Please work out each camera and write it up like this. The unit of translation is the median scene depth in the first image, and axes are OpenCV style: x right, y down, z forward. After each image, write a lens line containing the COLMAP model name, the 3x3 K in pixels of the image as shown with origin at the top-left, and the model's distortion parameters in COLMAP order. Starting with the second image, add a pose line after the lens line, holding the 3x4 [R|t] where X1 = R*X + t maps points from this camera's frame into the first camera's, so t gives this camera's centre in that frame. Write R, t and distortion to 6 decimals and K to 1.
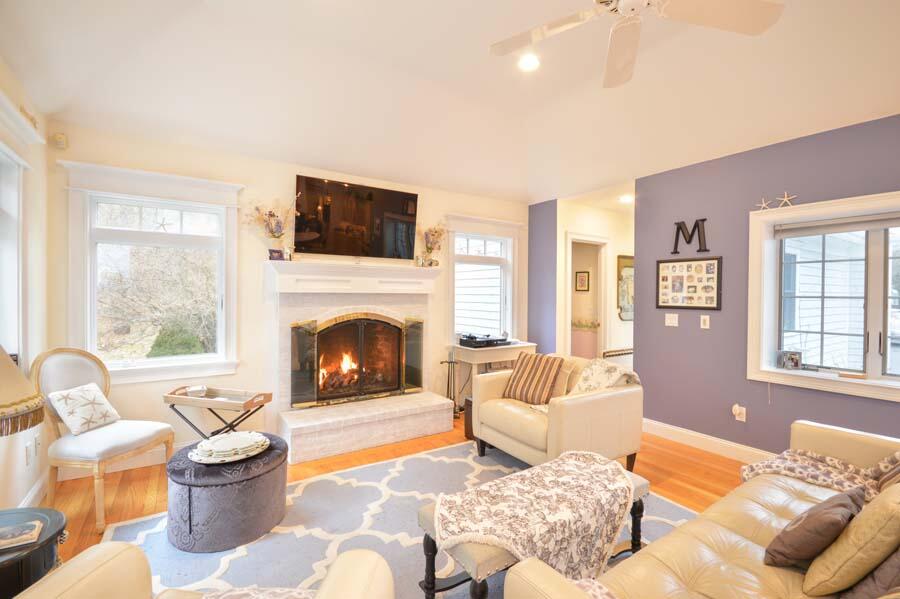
lens RADIAL K [[407.0, 0, 455.0], [0, 407.0, 298.5], [0, 0, 1]] dist [-0.001558, 0.000128]
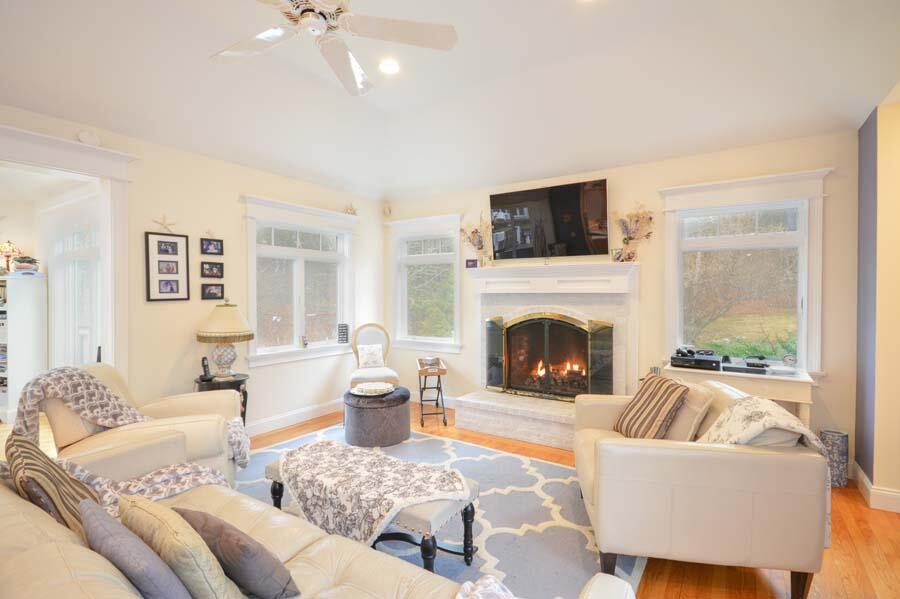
lens RADIAL K [[431.0, 0, 454.8], [0, 431.0, 298.7], [0, 0, 1]] dist [-0.014511, 0.000495]
pose [[0.389541, 0.002676, -0.921005, 0.752856], [-0.007849, 0.999969, -0.000414, 0.003200], [0.920976, 0.007390, 0.389550, 0.415635]]
